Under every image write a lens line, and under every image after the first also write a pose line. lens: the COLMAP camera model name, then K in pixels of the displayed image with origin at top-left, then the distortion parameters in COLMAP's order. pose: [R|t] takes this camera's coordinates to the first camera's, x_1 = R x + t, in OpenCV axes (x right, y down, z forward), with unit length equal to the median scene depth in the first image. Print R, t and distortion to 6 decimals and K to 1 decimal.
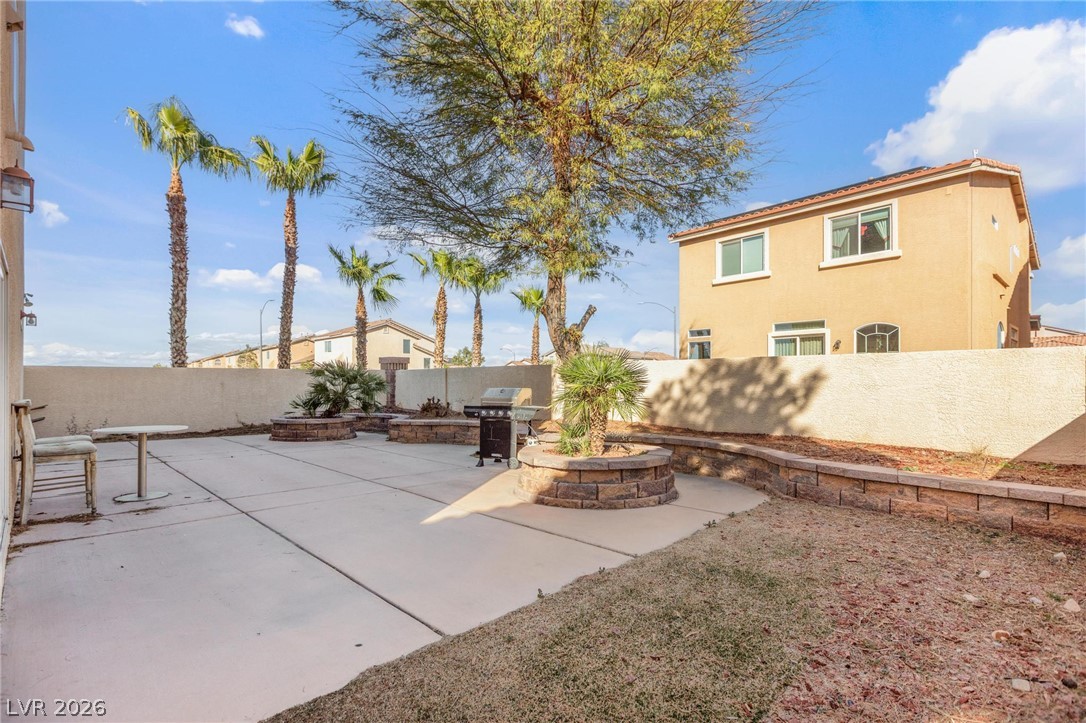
lens RADIAL K [[507.0, 0, 541.3], [0, 507.0, 382.0], [0, 0, 1]] dist [0.006521, 0.000370]
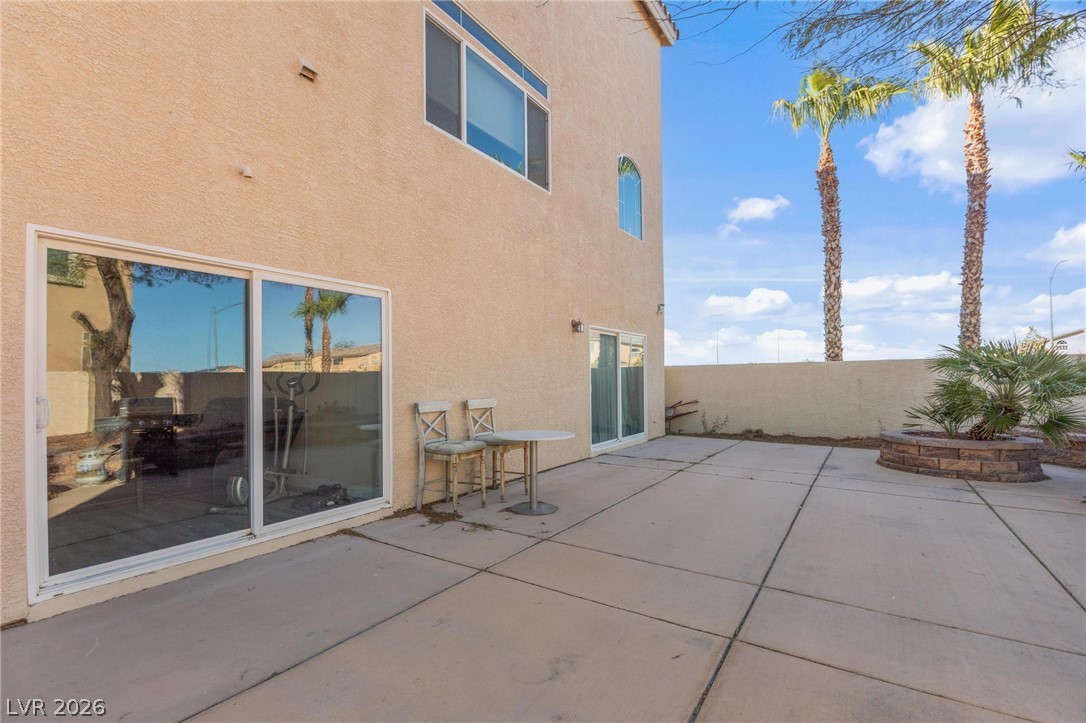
lens RADIAL K [[507.0, 0, 542.9], [0, 507.0, 373.1], [0, 0, 1]] dist [0.006521, 0.000370]
pose [[0.198897, -0.014019, -0.979920, 0.049322], [0.011250, 0.999864, -0.012021, -0.003395], [0.979956, -0.008634, 0.199028, 0.334890]]
